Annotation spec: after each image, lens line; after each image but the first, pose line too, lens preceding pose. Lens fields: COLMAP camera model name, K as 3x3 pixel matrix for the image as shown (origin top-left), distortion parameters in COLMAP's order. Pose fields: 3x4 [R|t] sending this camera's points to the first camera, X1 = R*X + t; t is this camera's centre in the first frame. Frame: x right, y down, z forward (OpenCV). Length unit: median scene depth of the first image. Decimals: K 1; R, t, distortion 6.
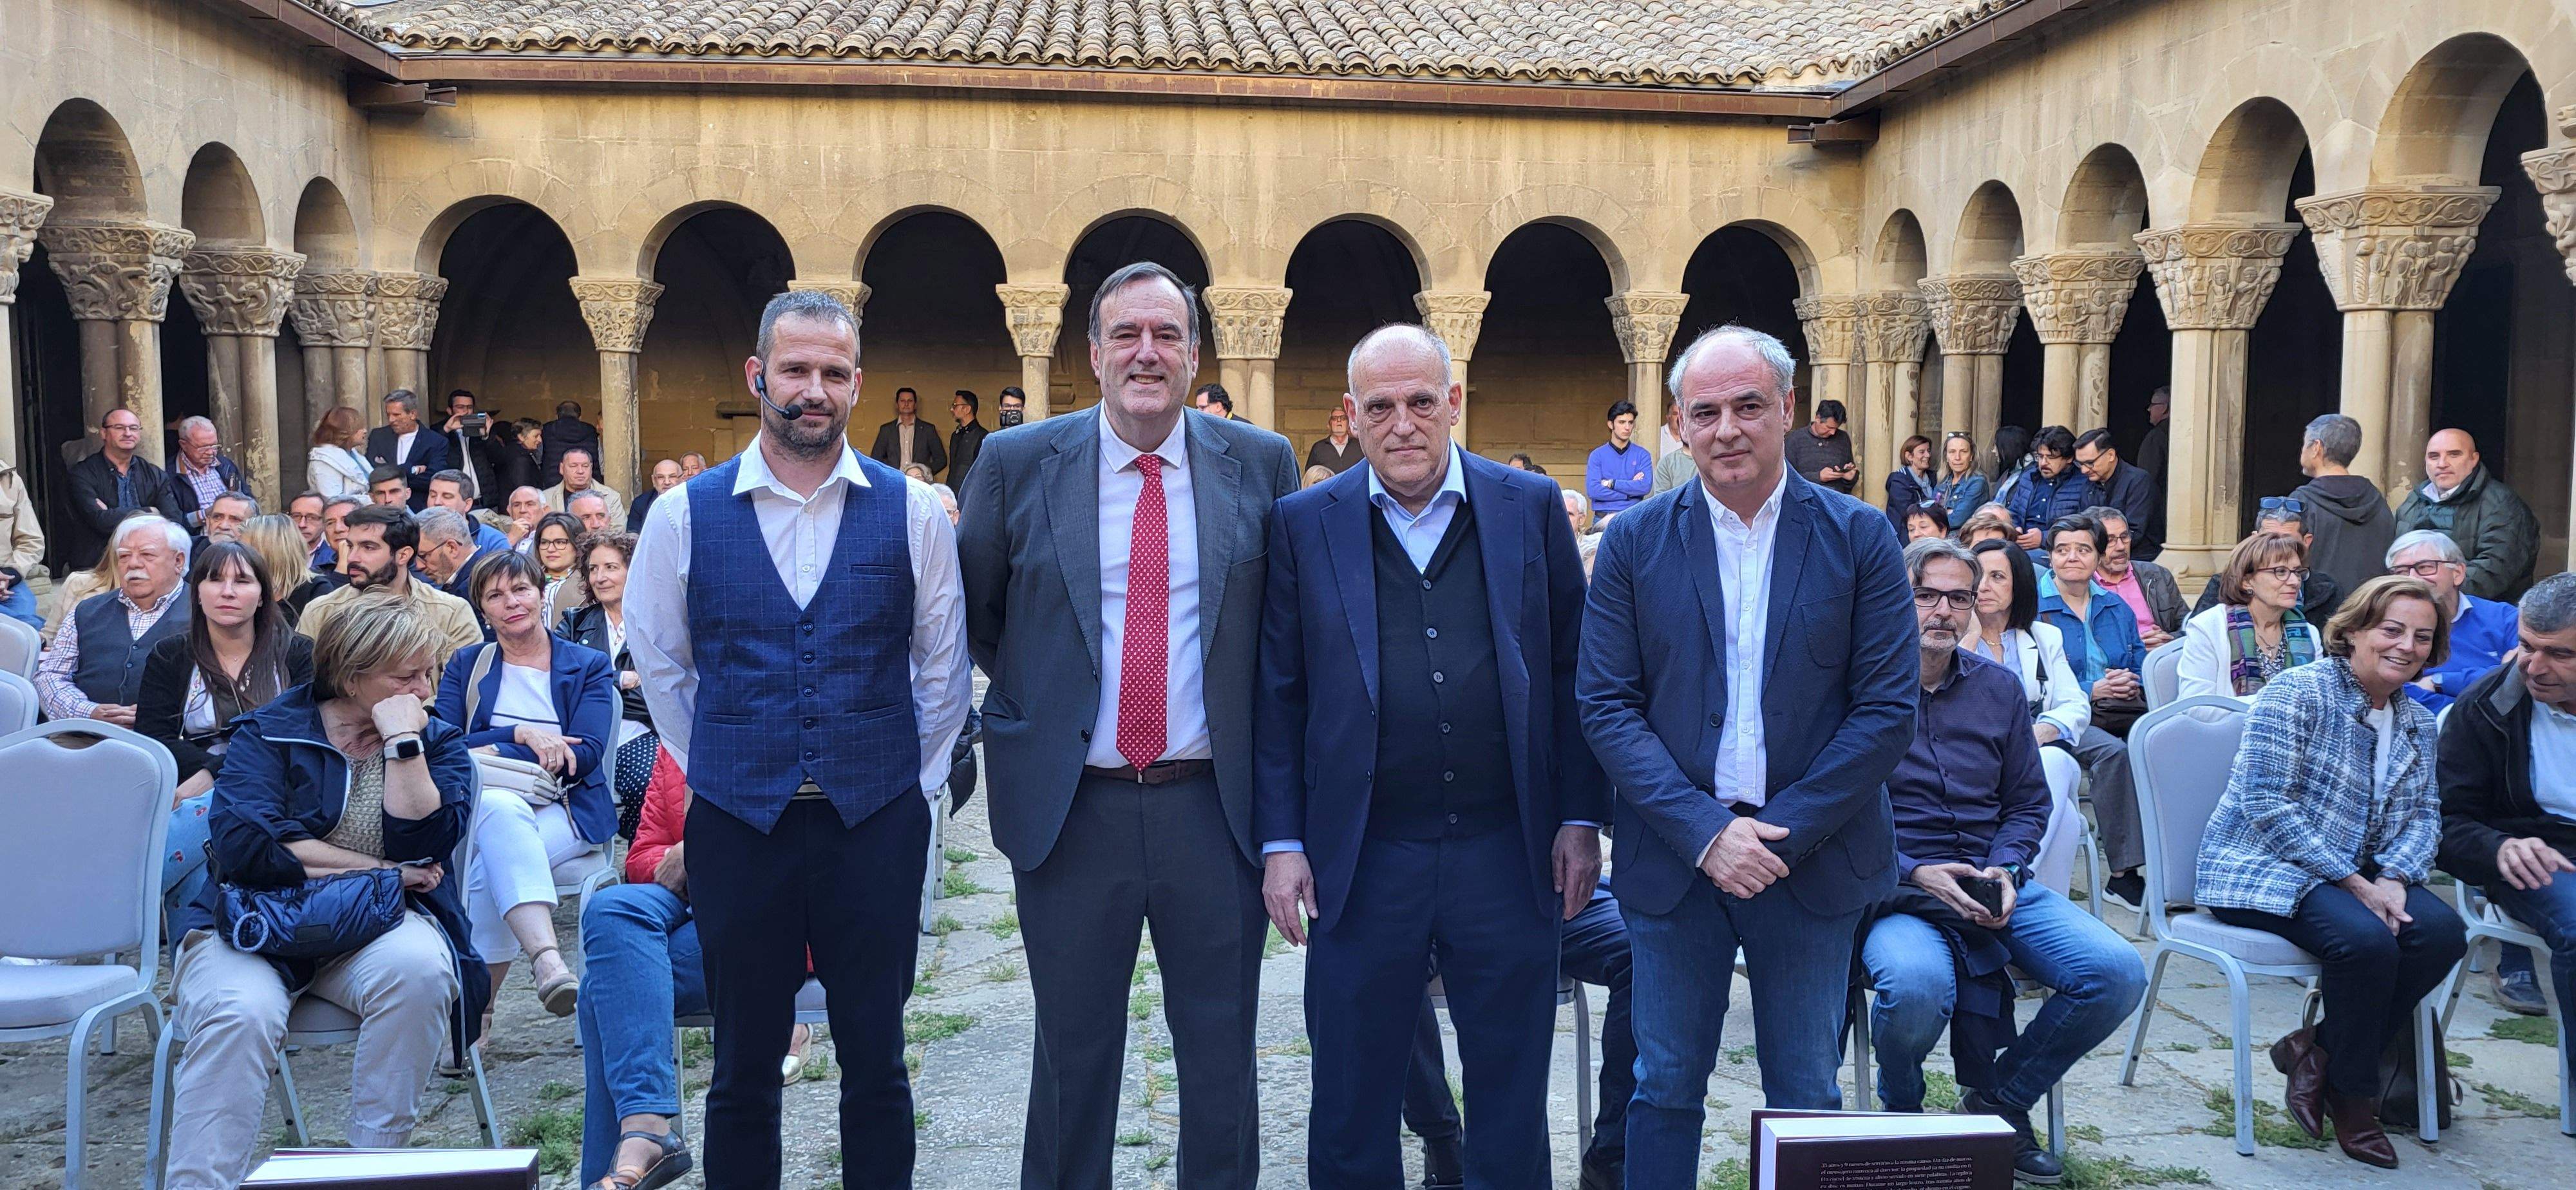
lens RADIAL K [[1964.6, 0, 1308.4], [0, 1964.6, 595.8], [0, 0, 1]] dist [0.053383, -0.046285]
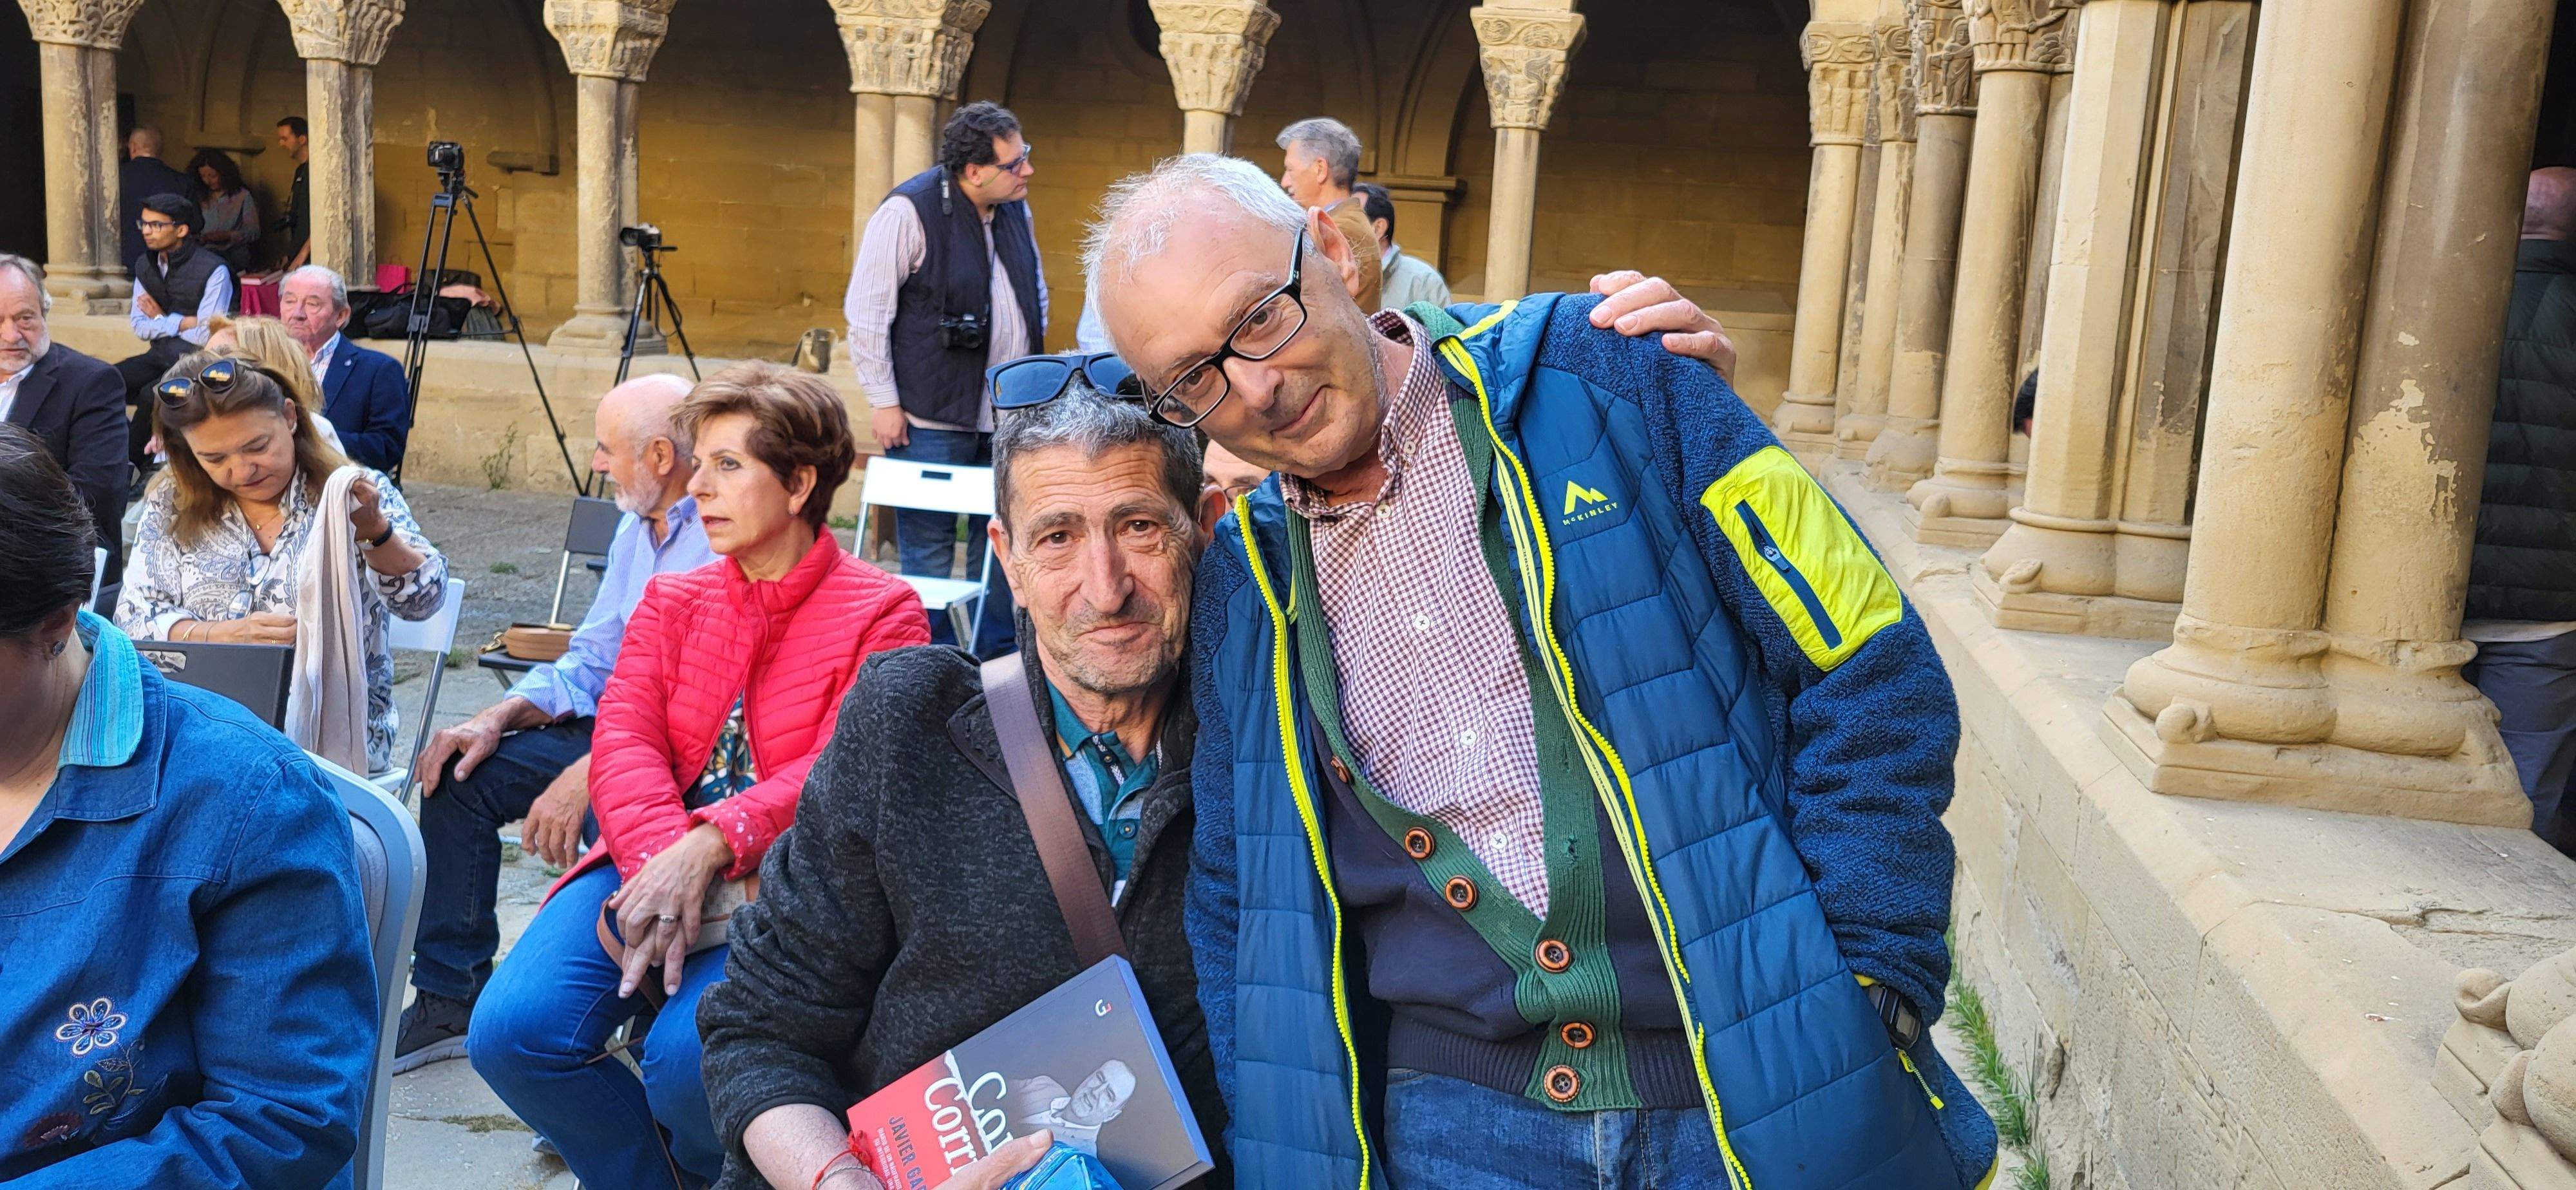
lens RADIAL K [[1968.1, 0, 1296.2], [0, 1968.1, 547.3], [0, 0, 1]] dist [0.059119, -0.042220]
pose [[0.961249, 0.094866, -0.258847, 0.296433], [-0.080088, 0.994528, 0.067077, -0.025660], [0.263794, -0.043747, 0.963587, 0.407026]]
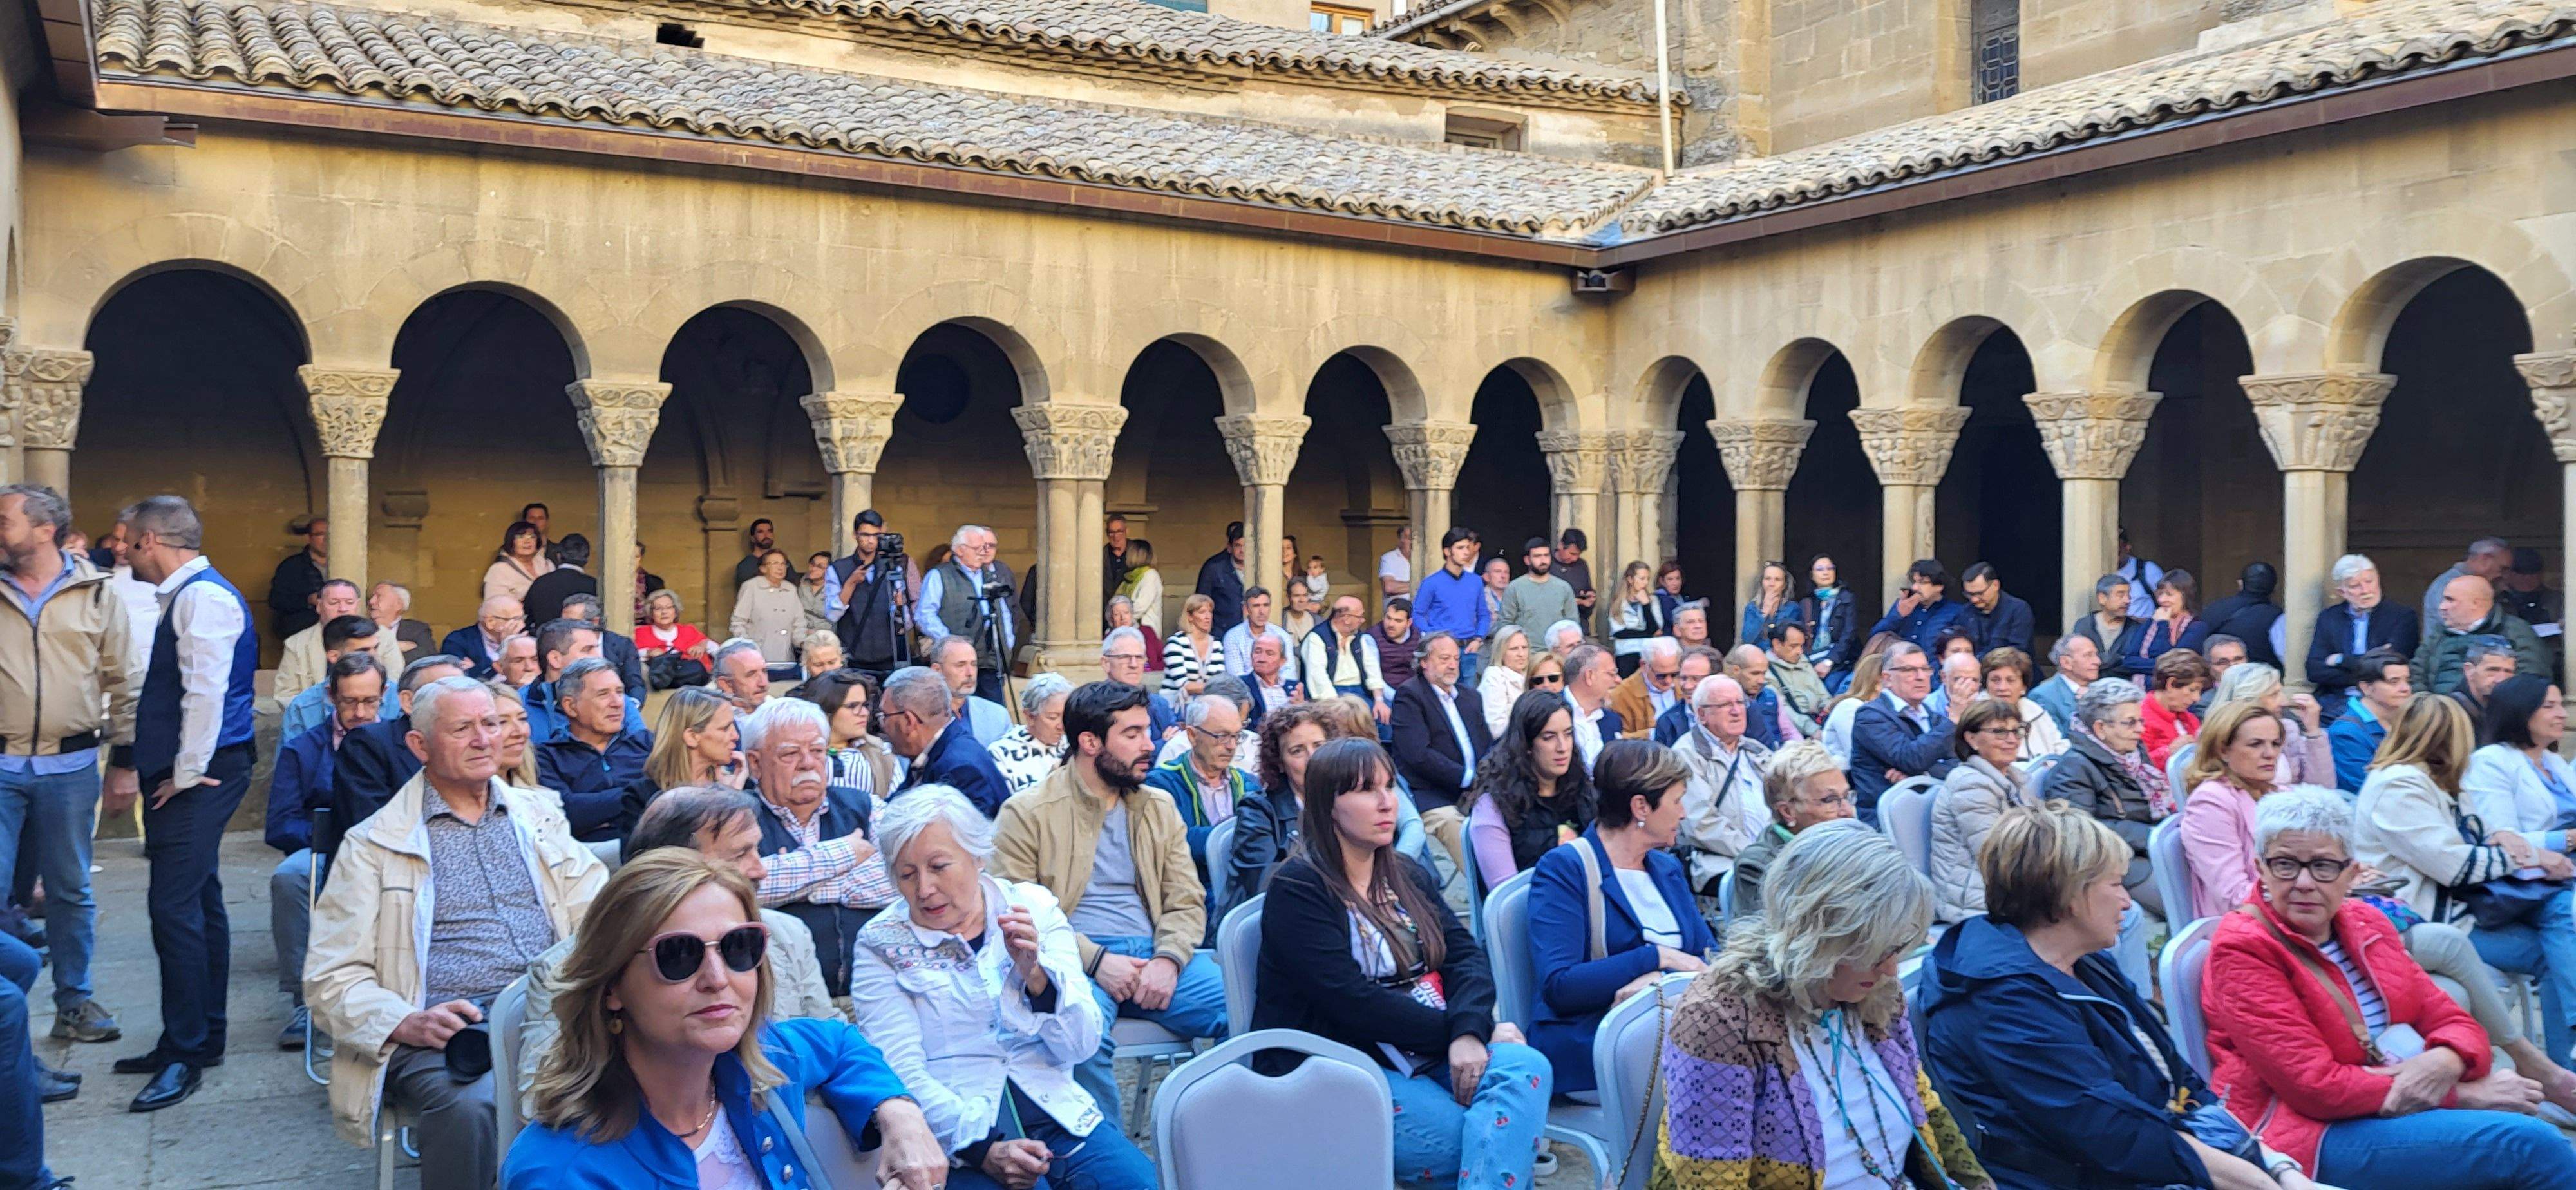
lens RADIAL K [[1974.2, 0, 1332.8], [0, 1974.2, 545.3], [0, 0, 1]] dist [0.047070, -0.036217]
pose [[0.906853, 0.004110, 0.421427, -0.333006], [0.029016, 0.996971, -0.072162, -0.017419], [-0.420447, 0.077668, 0.903987, 0.096970]]
